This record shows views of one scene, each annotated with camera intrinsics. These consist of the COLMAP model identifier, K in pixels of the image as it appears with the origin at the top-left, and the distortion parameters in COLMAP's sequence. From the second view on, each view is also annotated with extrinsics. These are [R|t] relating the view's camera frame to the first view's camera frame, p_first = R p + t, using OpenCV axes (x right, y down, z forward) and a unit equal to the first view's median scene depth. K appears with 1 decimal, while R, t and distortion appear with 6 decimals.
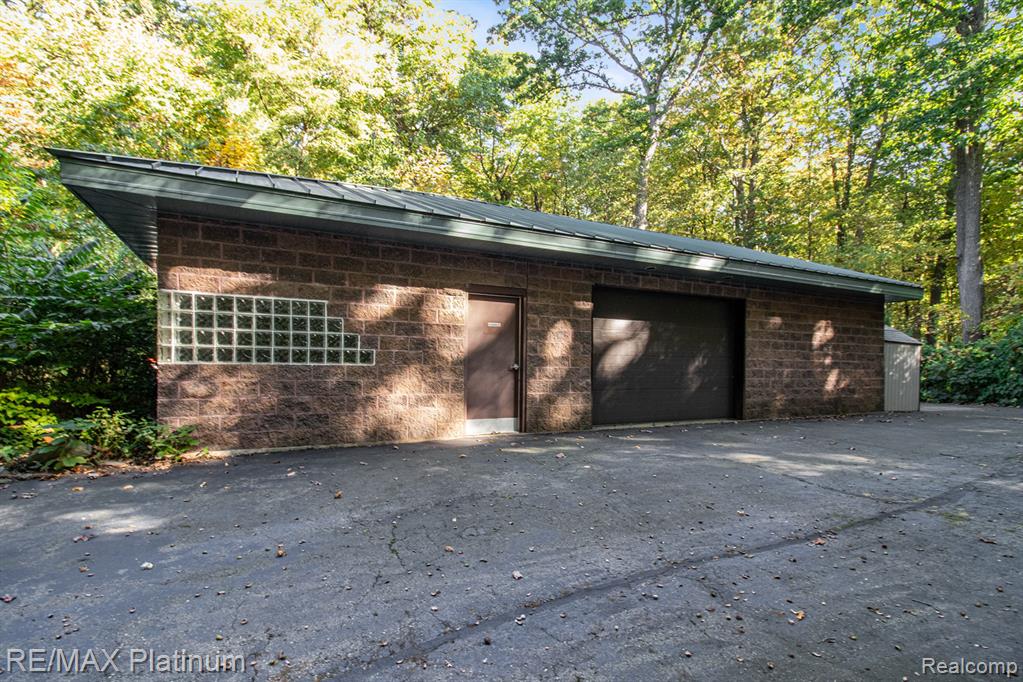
lens RADIAL K [[479.0, 0, 511.5], [0, 479.0, 341.5], [0, 0, 1]] dist [-0.005204, -0.000662]
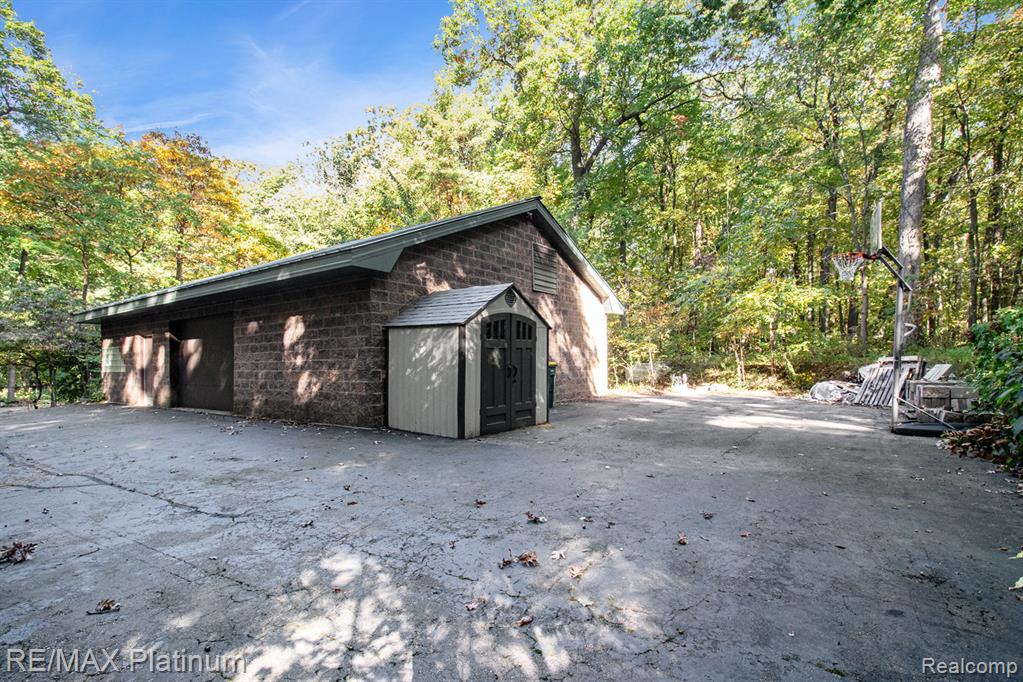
lens RADIAL K [[479.0, 0, 511.6], [0, 479.0, 344.9], [0, 0, 1]] dist [-0.005204, -0.000662]
pose [[0.475682, -0.047012, -0.878360, 1.644145], [0.066193, 0.997652, -0.017550, 0.053007], [0.877123, -0.049793, 0.477677, 0.929795]]
